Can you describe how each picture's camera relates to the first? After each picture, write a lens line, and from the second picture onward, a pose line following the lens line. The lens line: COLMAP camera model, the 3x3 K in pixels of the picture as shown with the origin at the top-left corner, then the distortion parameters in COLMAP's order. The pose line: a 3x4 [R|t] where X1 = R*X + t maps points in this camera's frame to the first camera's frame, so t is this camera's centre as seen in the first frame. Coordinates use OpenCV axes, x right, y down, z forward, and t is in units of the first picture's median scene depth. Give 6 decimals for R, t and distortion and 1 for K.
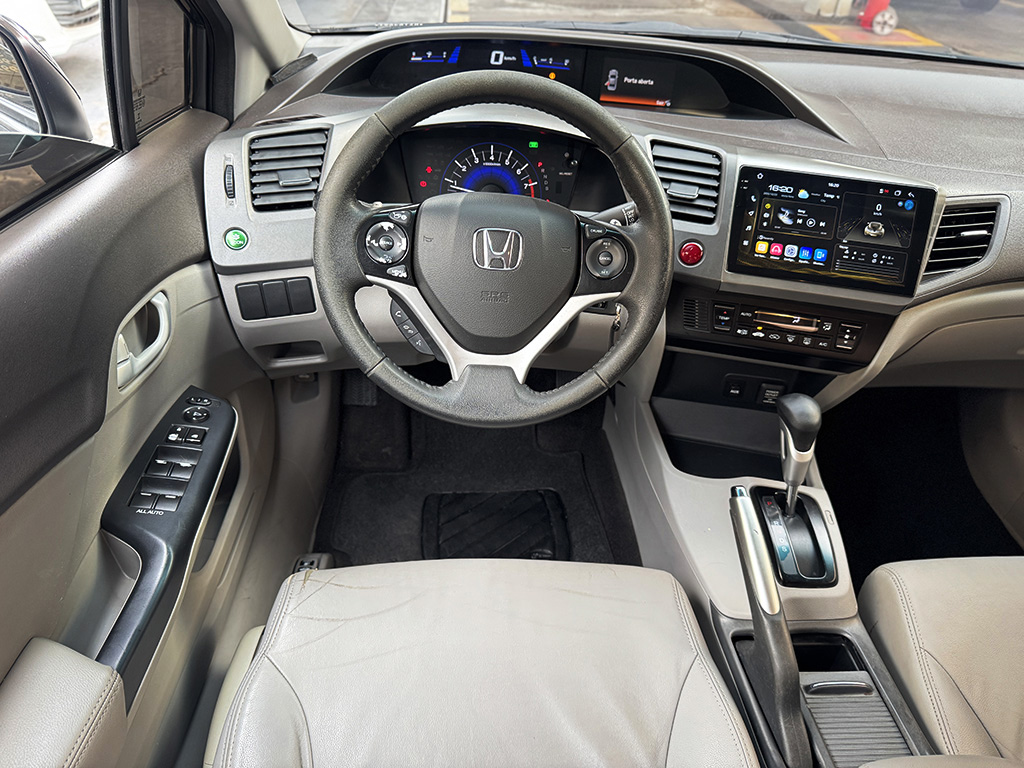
lens RADIAL K [[710.2, 0, 512.0], [0, 710.2, 384.0], [0, 0, 1]] dist [0.079648, -0.222666]
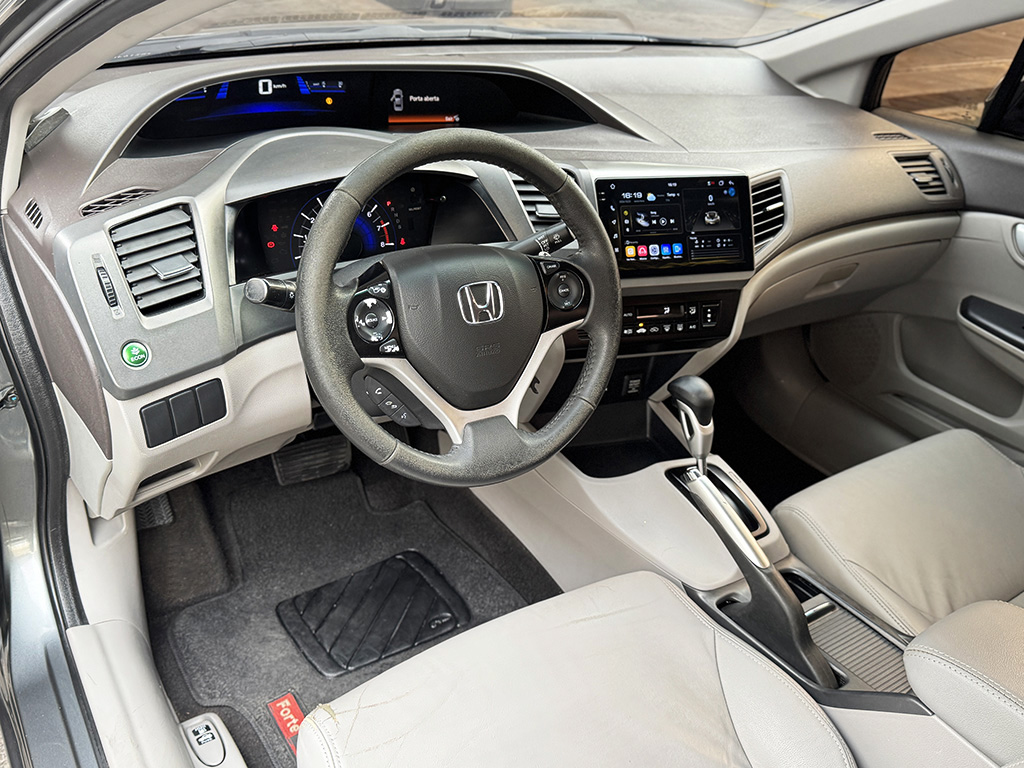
lens RADIAL K [[881.4, 0, 512.0], [0, 881.4, 384.0], [0, 0, 1]] dist [0.044446, -0.009372]
pose [[0.862366, -0.240092, 0.445735, -0.444105], [0.254187, 0.966722, 0.028942, -0.082957], [-0.437851, 0.088341, 0.894697, -0.088271]]
